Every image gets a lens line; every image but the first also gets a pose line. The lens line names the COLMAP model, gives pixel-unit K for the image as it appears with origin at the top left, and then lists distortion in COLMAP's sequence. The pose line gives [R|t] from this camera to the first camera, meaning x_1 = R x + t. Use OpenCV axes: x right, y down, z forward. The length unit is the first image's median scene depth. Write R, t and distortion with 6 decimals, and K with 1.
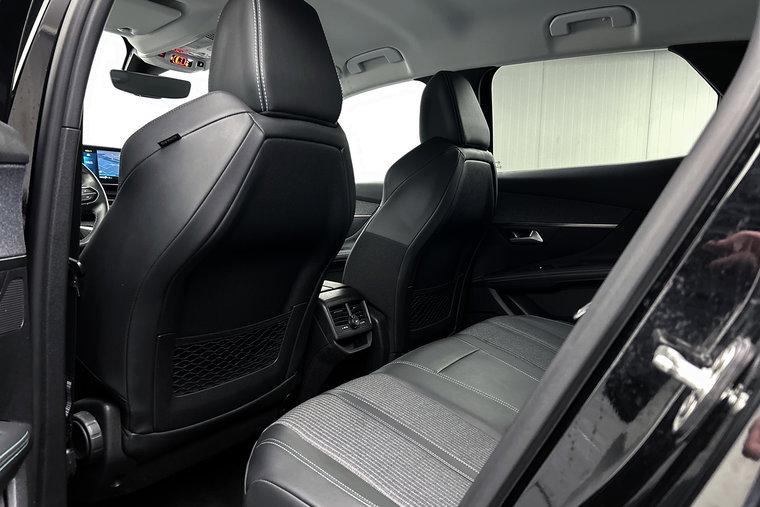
lens RADIAL K [[576.4, 0, 381.6], [0, 576.4, 253.0], [0, 0, 1]] dist [0.056309, -0.067889]
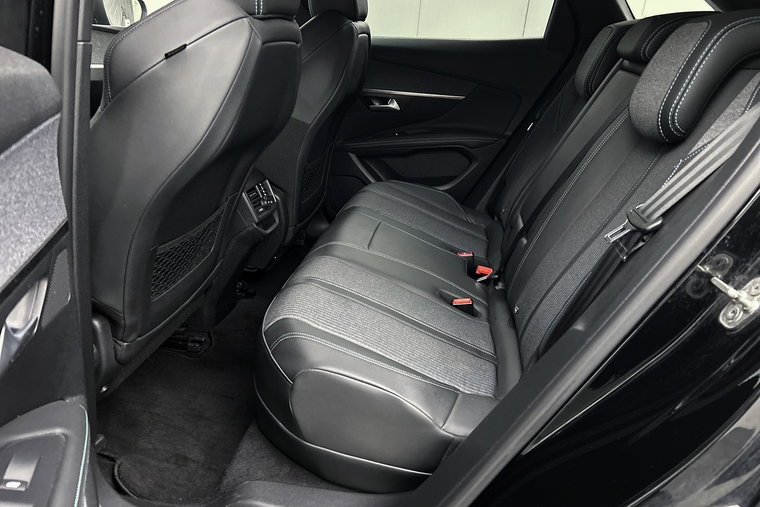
lens RADIAL K [[576.4, 0, 380.2], [0, 576.4, 256.6], [0, 0, 1]] dist [0.056309, -0.067889]
pose [[0.918900, -0.090988, 0.383854, -0.266628], [-0.025738, 0.957137, 0.288491, -0.092381], [-0.393649, -0.274974, 0.877171, -0.013096]]
